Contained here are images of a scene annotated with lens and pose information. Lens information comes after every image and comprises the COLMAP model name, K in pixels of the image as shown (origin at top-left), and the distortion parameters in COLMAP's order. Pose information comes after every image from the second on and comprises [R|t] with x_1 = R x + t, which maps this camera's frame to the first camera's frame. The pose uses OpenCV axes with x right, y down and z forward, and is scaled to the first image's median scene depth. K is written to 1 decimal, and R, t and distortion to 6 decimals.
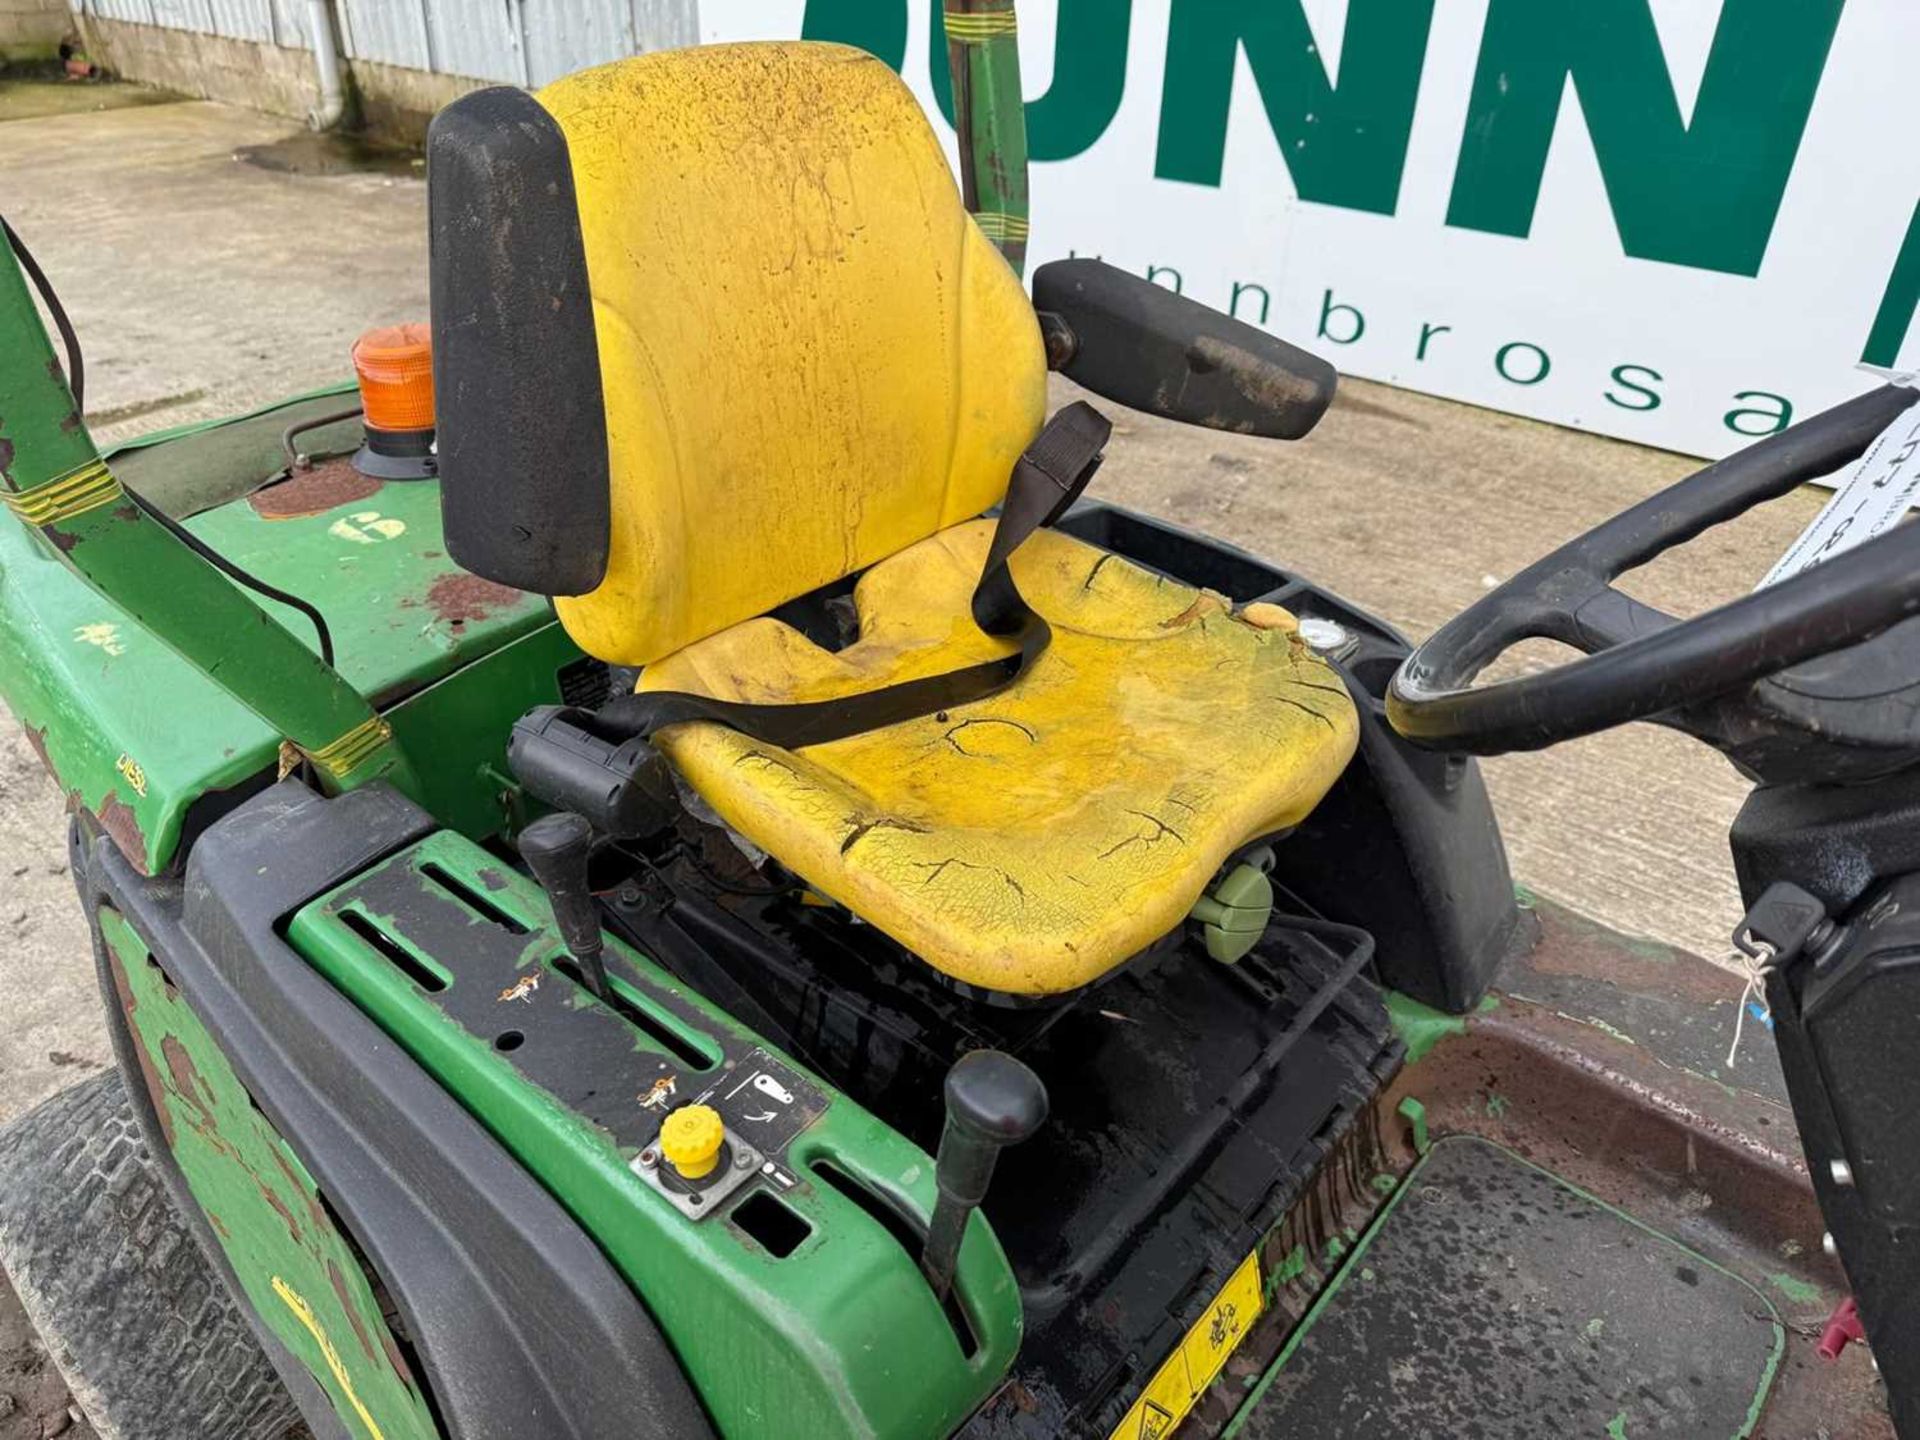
lens RADIAL K [[1354.6, 0, 954.8], [0, 1354.6, 740.5], [0, 0, 1]] dist [0.041770, -0.053756]
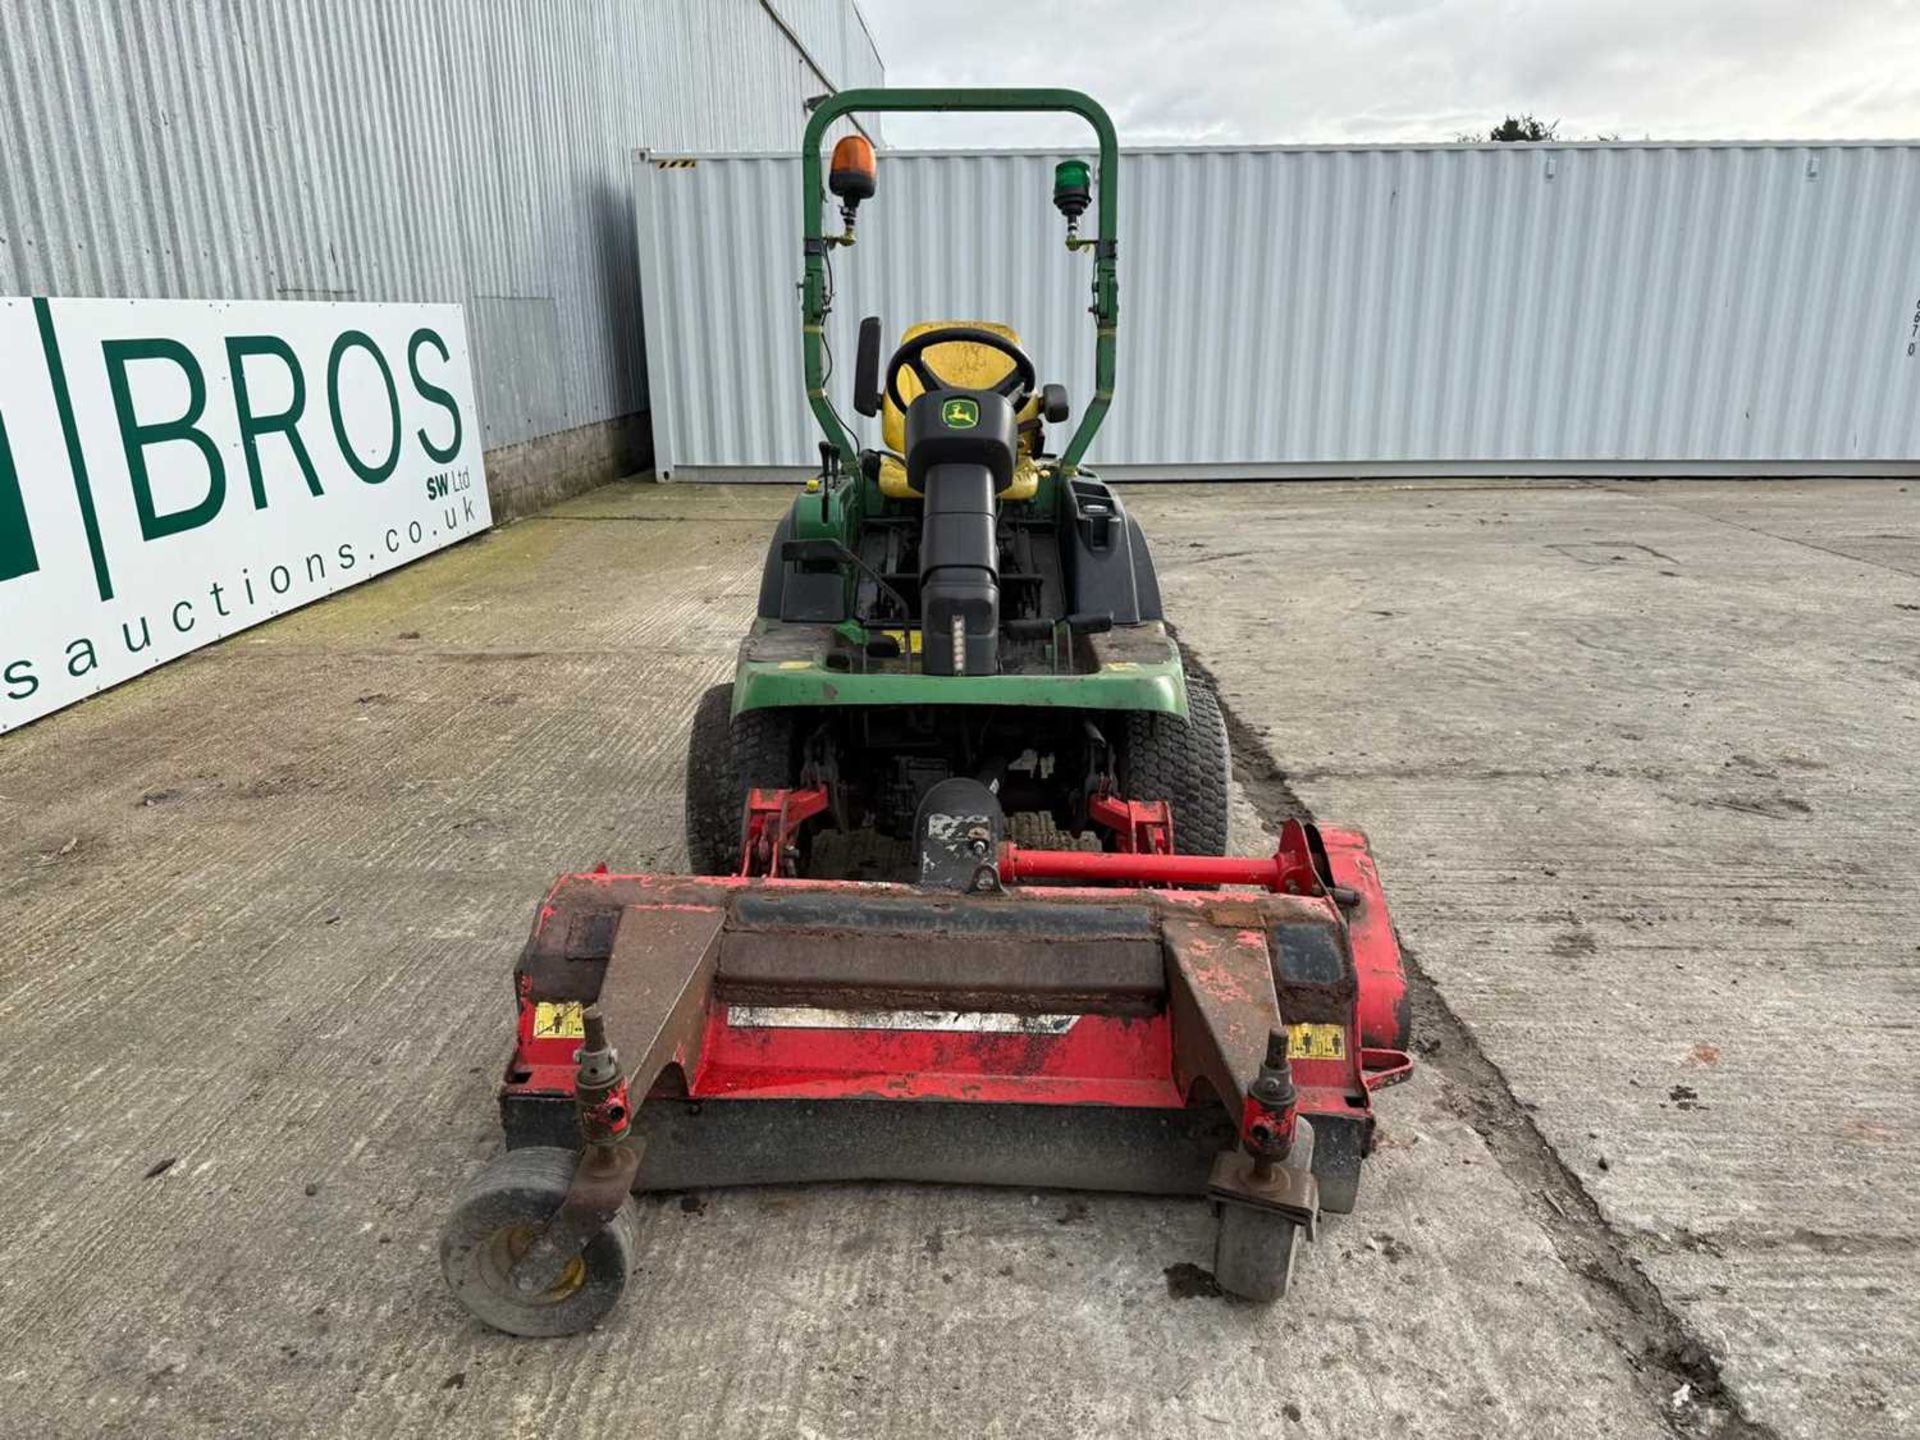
lens RADIAL K [[1354.6, 0, 975.5], [0, 1354.6, 716.6], [0, 0, 1]] dist [0.041770, -0.053756]
pose [[-0.641931, -0.218401, 0.735001, -0.967732], [0.419010, 0.702871, 0.574806, -0.594129], [-0.642149, 0.676959, -0.359683, 0.942210]]
